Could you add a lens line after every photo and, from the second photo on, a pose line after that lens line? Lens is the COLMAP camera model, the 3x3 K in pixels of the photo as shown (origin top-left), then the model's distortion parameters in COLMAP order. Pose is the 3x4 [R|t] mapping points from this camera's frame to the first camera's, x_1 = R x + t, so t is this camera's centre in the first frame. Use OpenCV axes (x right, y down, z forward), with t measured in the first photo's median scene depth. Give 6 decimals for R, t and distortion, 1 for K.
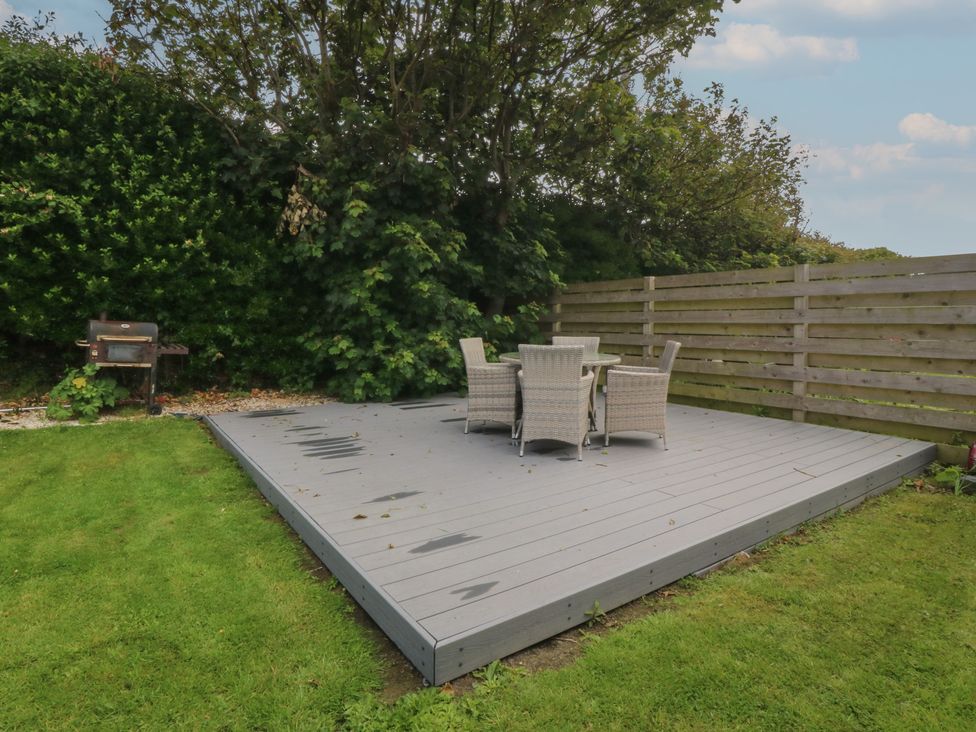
lens RADIAL K [[517.0, 0, 481.7], [0, 517.0, 361.4], [0, 0, 1]] dist [0.003005, -0.016844]
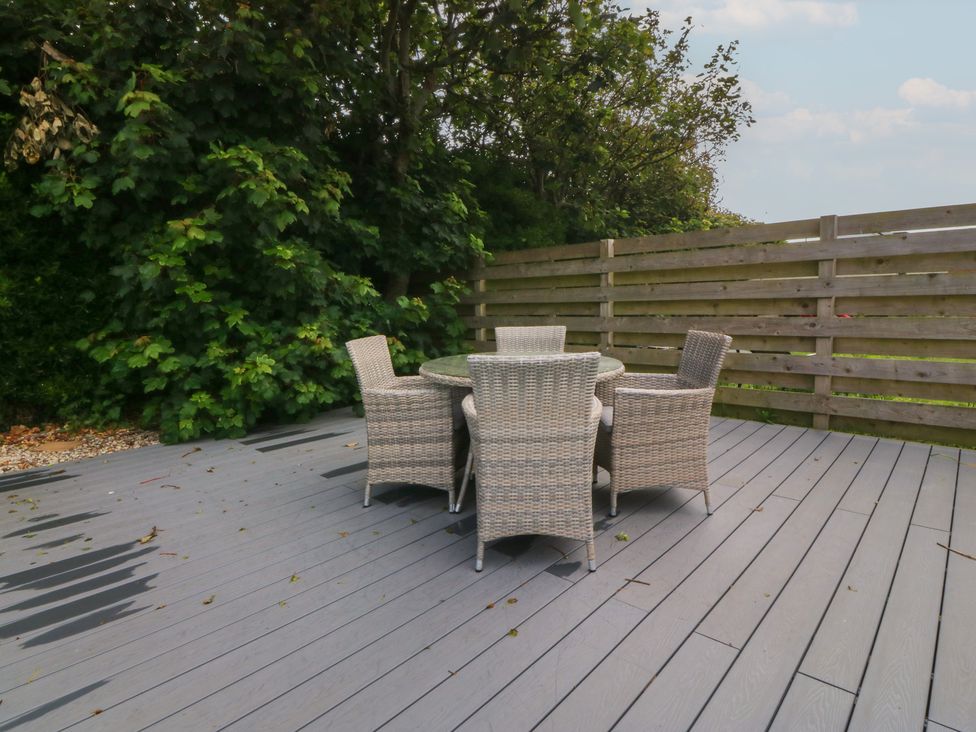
lens RADIAL K [[517.0, 0, 481.7], [0, 517.0, 361.4], [0, 0, 1]] dist [0.003005, -0.016844]
pose [[0.979758, -0.050105, 0.193812, -0.006315], [0.042953, 0.998238, 0.040931, -0.028373], [-0.195522, -0.031778, 0.980184, 0.318315]]
